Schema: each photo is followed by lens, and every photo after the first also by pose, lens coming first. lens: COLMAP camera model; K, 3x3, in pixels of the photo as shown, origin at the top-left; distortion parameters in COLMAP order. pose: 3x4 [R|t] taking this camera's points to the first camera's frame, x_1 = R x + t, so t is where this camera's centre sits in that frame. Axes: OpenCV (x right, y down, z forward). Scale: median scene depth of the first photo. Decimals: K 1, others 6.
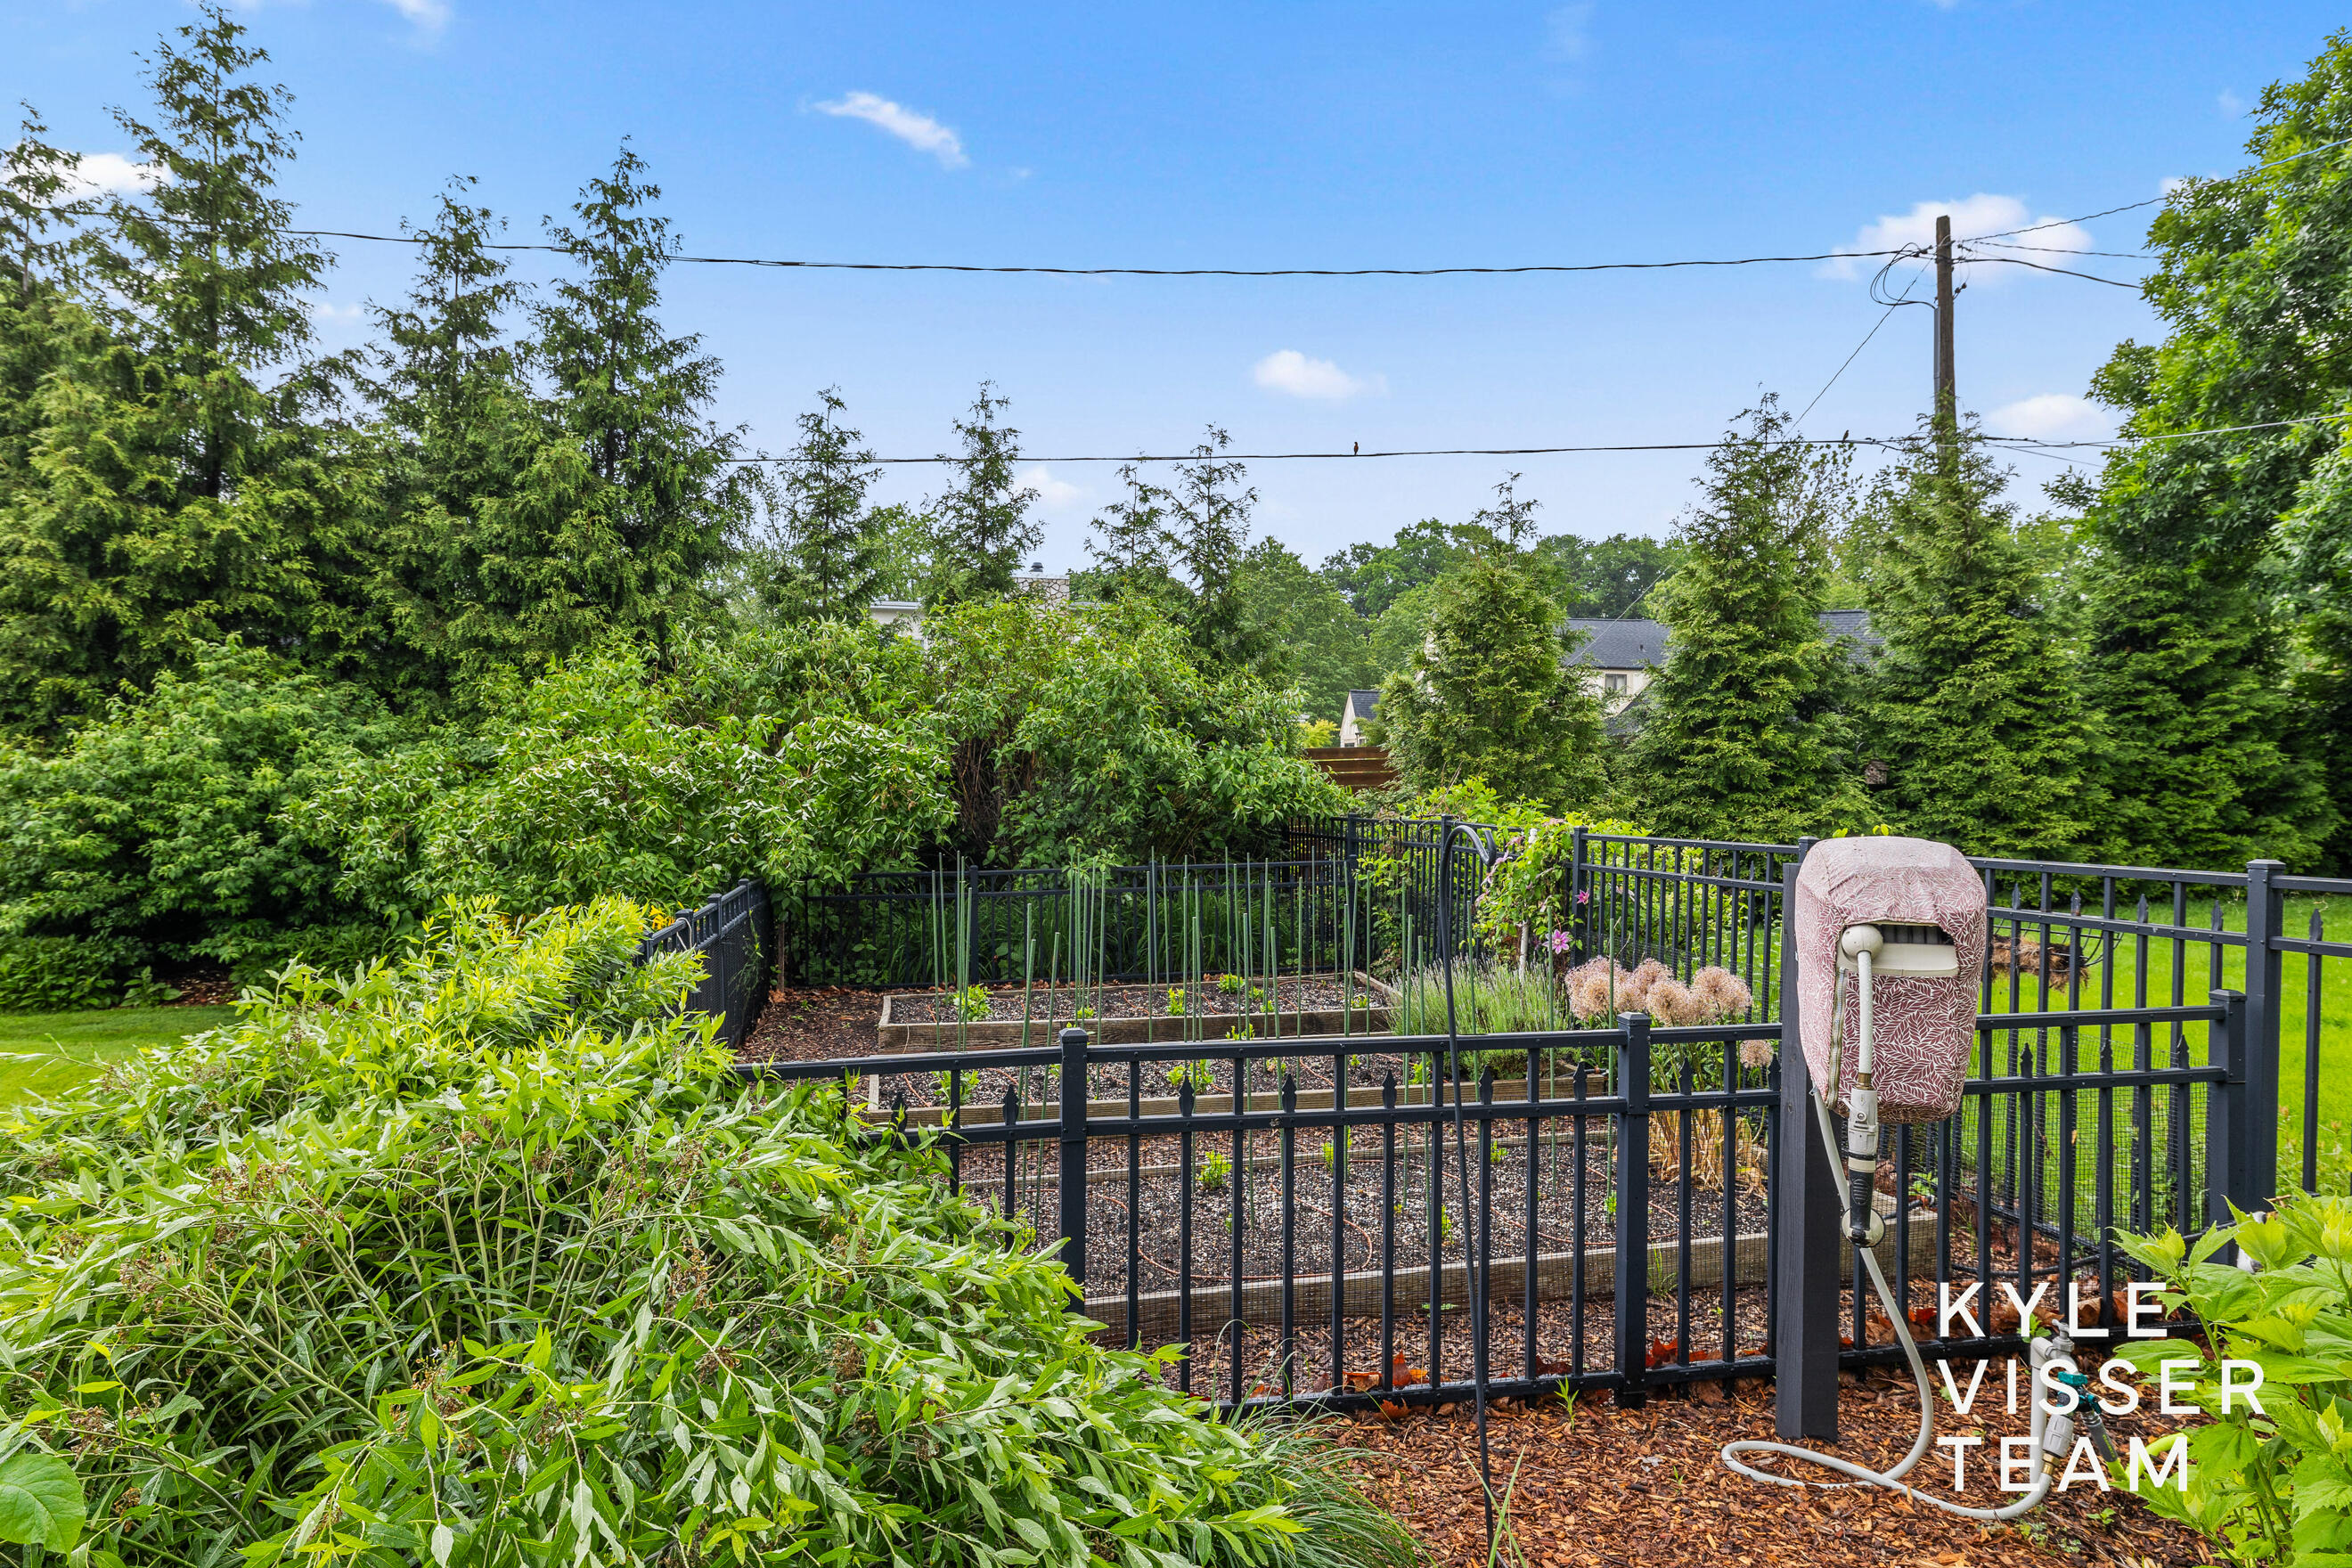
lens RADIAL K [[1418.1, 0, 1180.5], [0, 1418.1, 778.6], [0, 0, 1]] dist [0.001948, 0.000233]
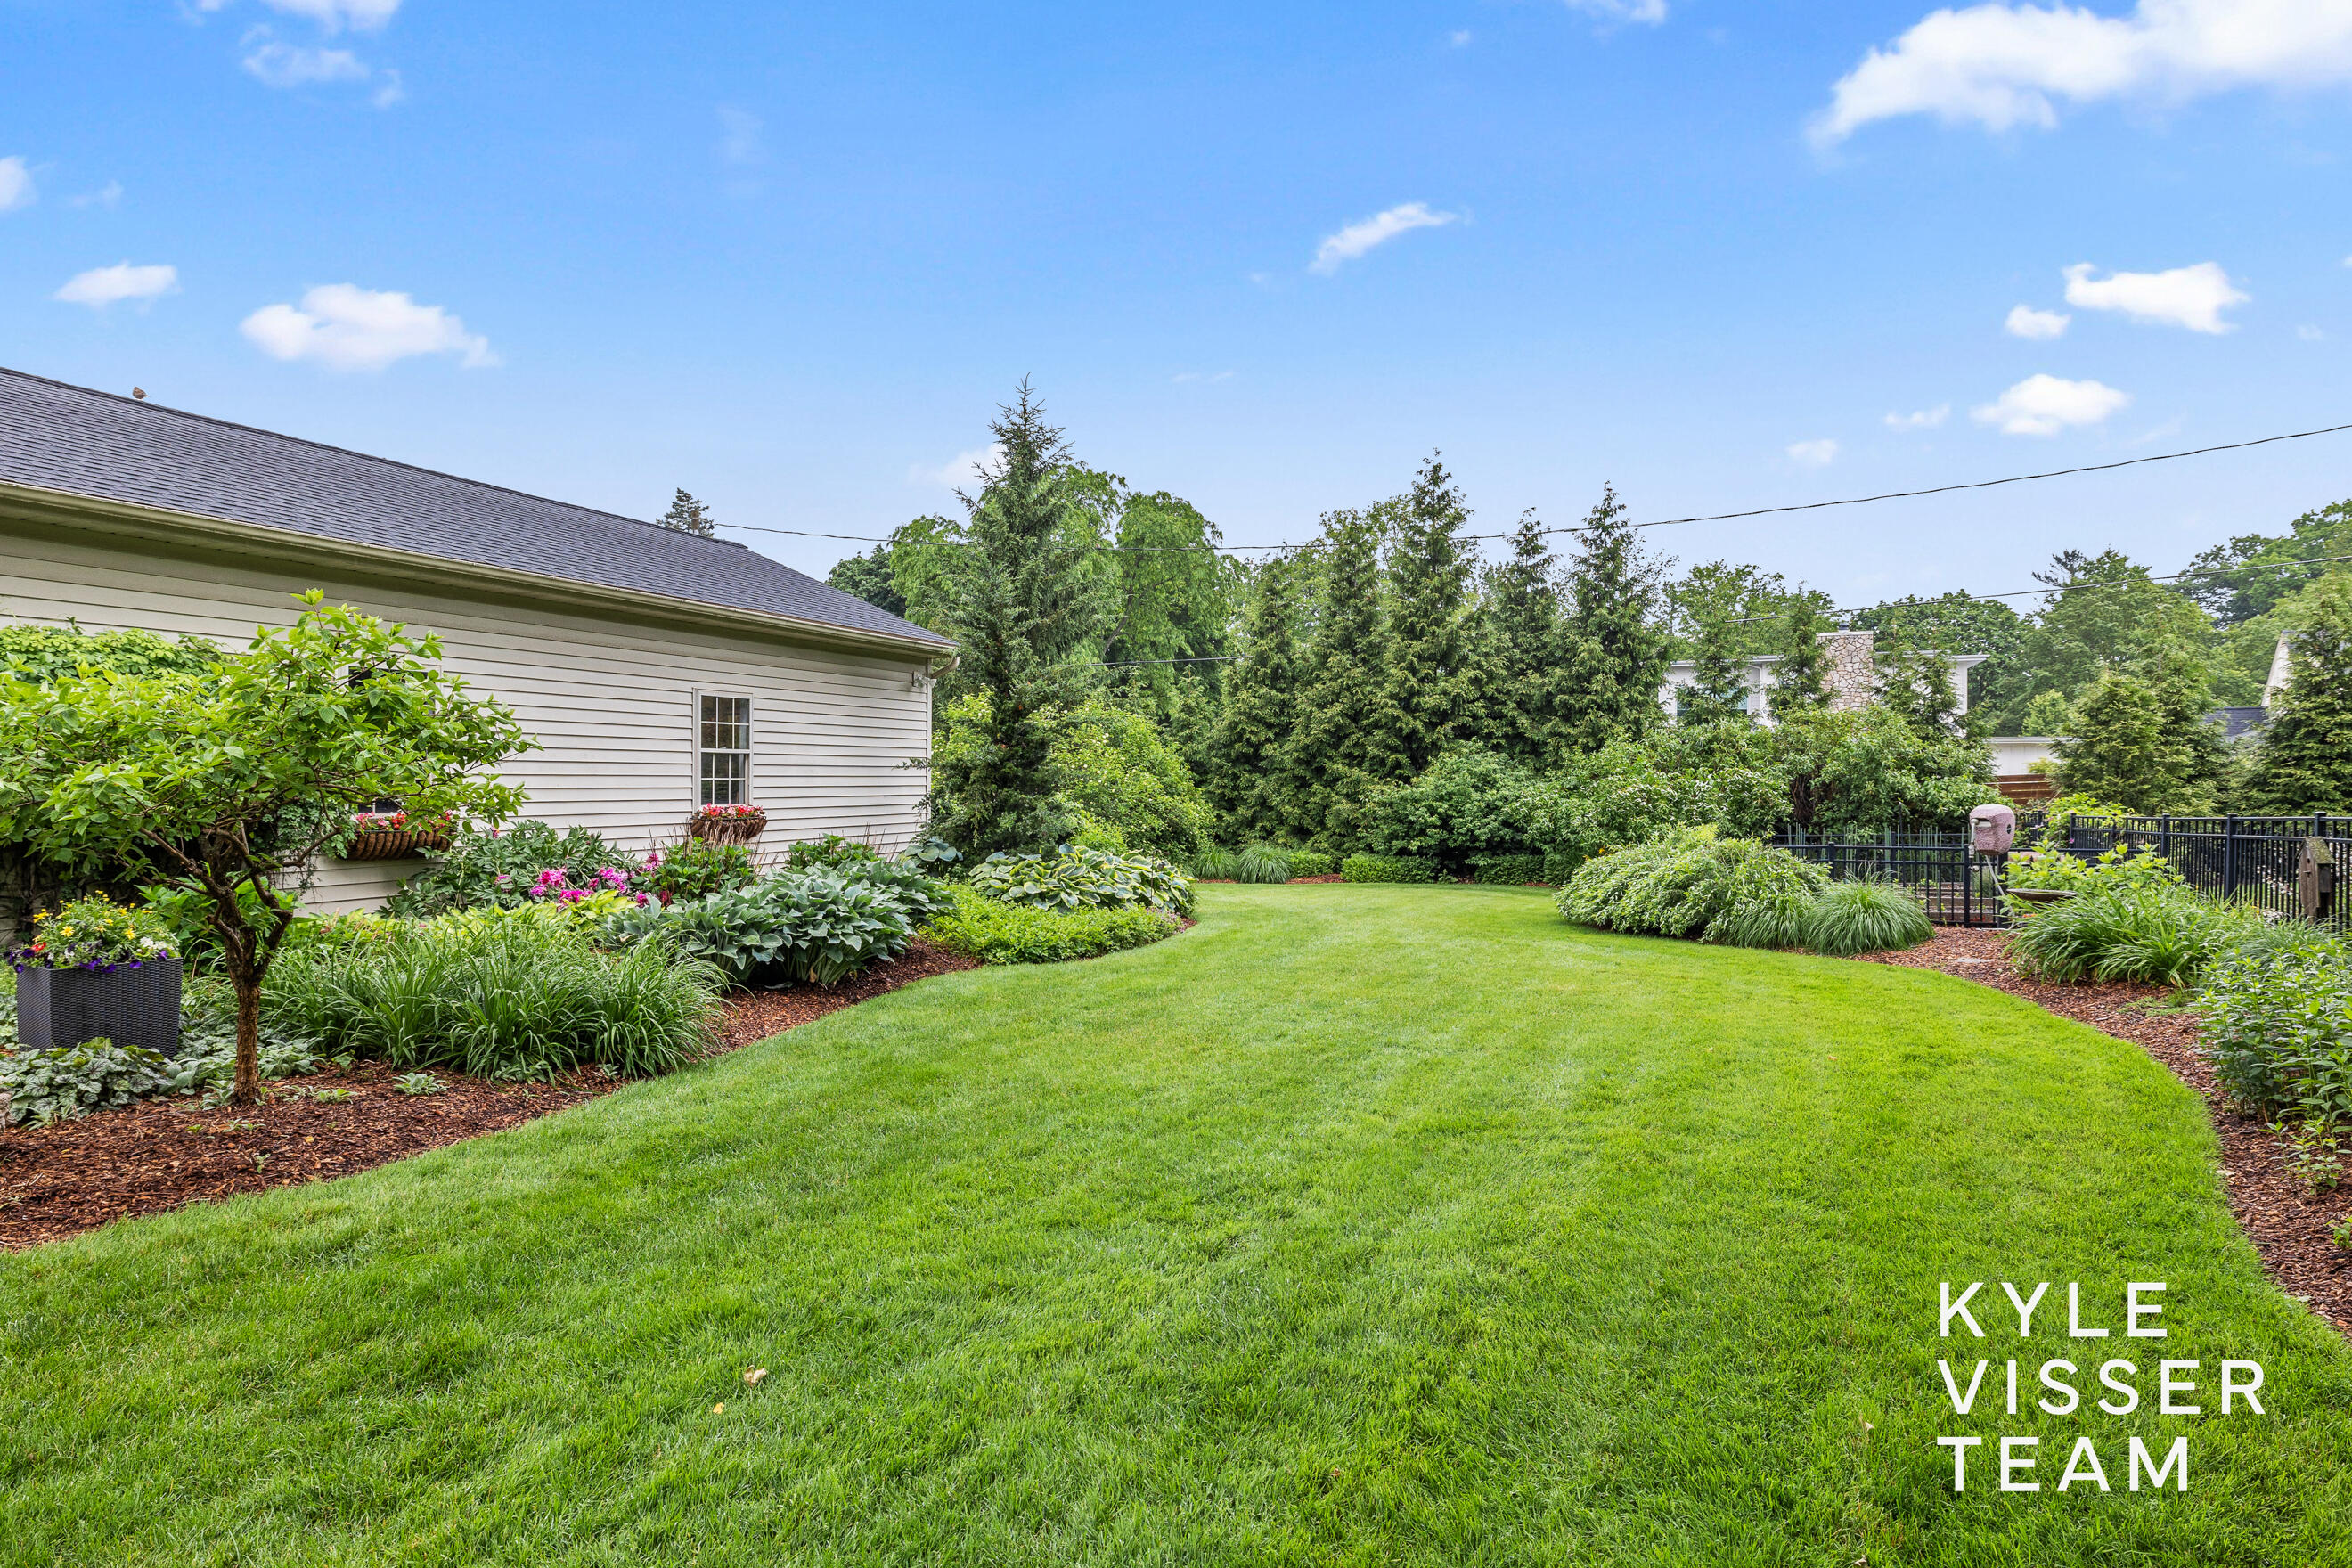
lens RADIAL K [[1296.8, 0, 1181.6], [0, 1296.8, 768.4], [0, 0, 1]] dist [0.008397, -0.002519]
pose [[0.837552, -0.013782, -0.546183, 0.125573], [0.002775, 0.999776, -0.020972, -0.000279], [0.546350, 0.016050, 0.837403, -1.003961]]
